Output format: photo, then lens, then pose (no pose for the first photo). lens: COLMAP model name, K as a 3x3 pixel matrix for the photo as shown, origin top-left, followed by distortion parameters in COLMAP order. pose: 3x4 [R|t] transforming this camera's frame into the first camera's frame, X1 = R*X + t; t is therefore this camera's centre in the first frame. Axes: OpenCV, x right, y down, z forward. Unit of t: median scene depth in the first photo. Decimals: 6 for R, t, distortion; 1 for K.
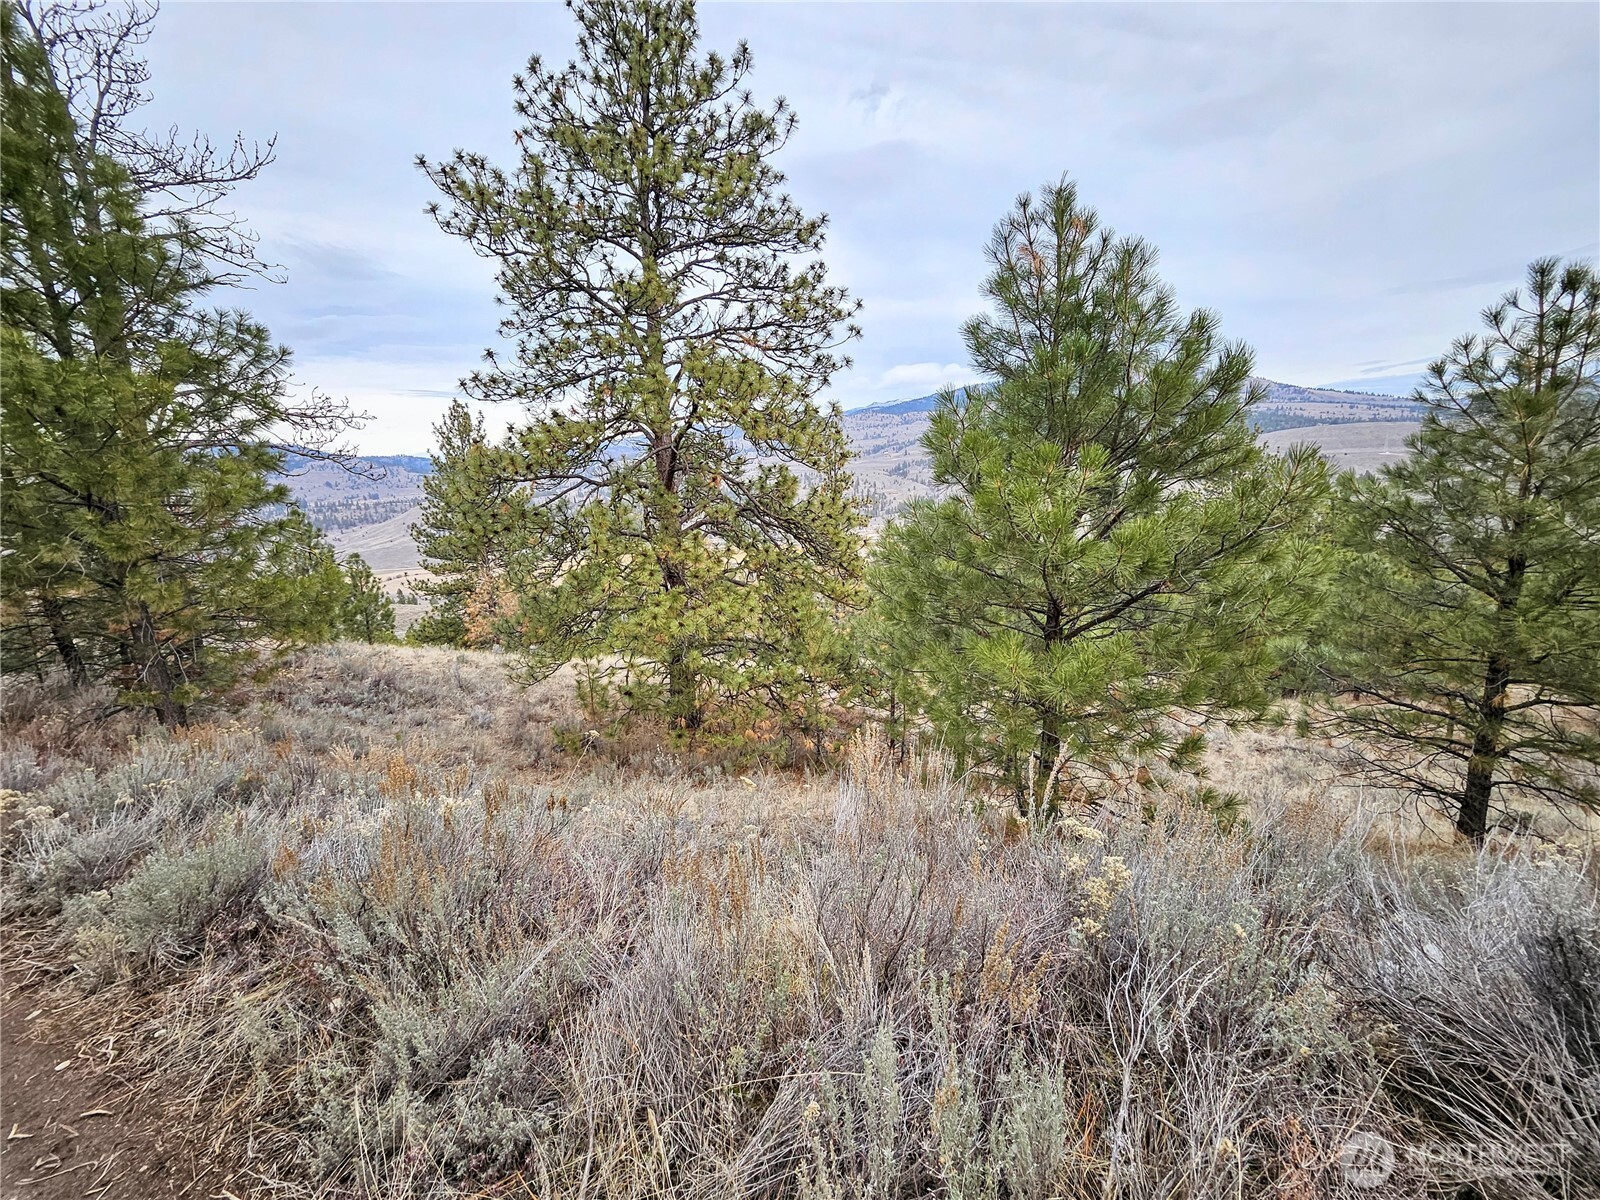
lens RADIAL K [[650.1, 0, 797.8], [0, 650.1, 581.5], [0, 0, 1]] dist [-0.000833, 0.000084]
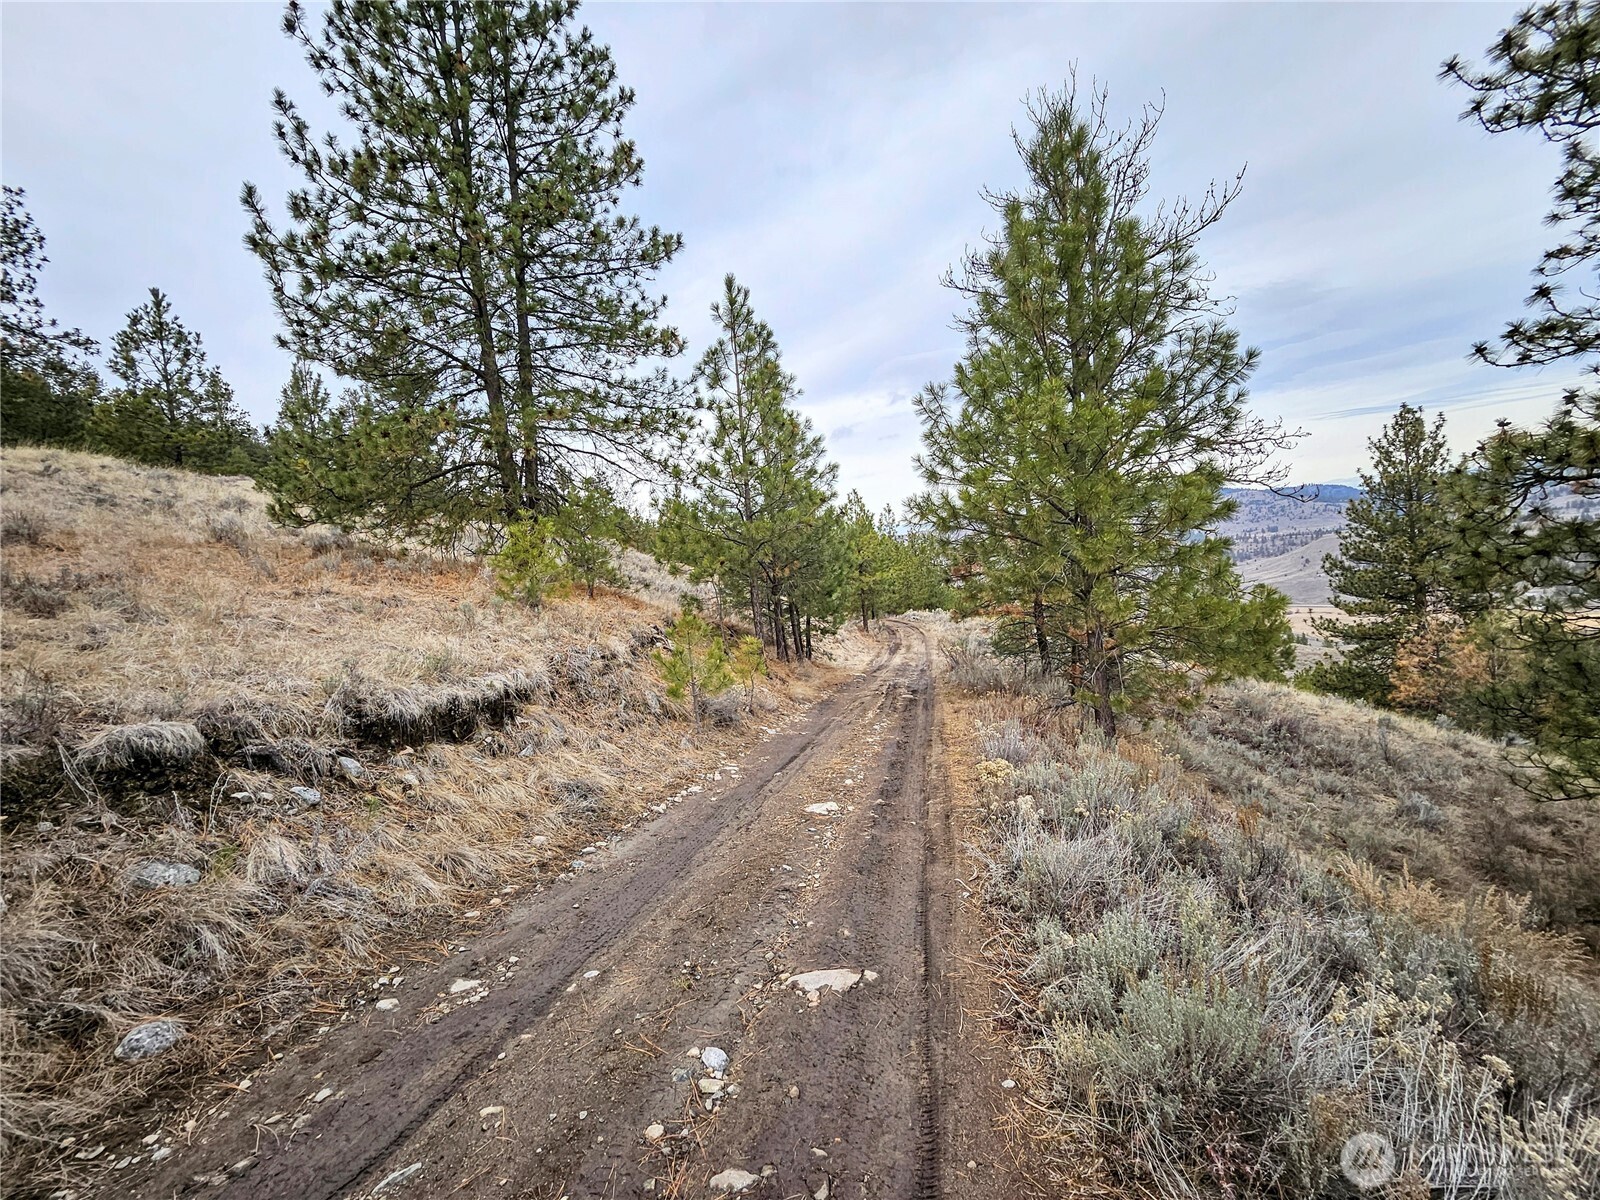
lens RADIAL K [[639.1, 0, 800.1], [0, 639.1, 624.9], [0, 0, 1]] dist [-0.002549, -0.000083]
pose [[0.355454, 0.110339, -0.928158, -0.069286], [-0.093619, 0.992217, 0.082102, 0.004477], [0.929994, 0.057710, 0.363017, 0.051606]]
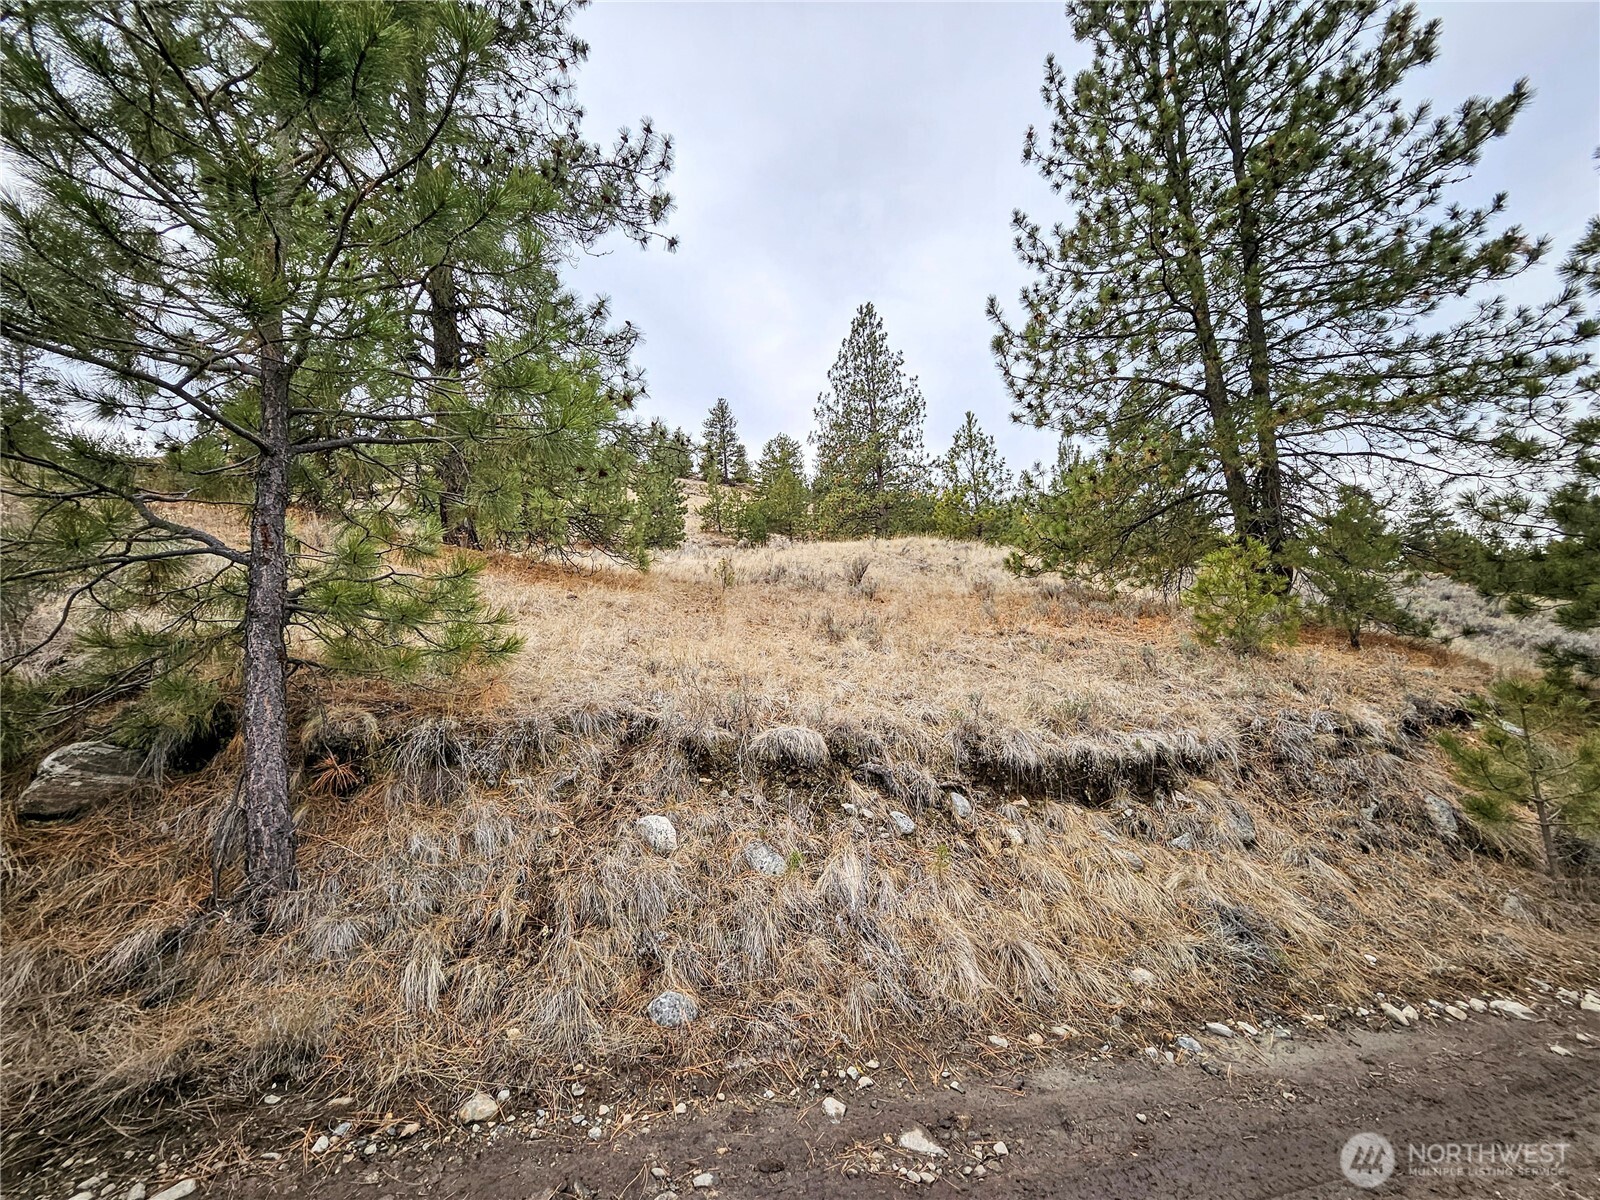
lens RADIAL K [[651.5, 0, 800.0], [0, 651.5, 600.0], [0, 0, 1]] dist [-0.001193, -0.000007]
pose [[-0.650155, 0.007120, -0.759769, -0.108270], [-0.038998, 0.998325, 0.042728, 0.008740], [0.758800, 0.057409, -0.648788, 0.075832]]
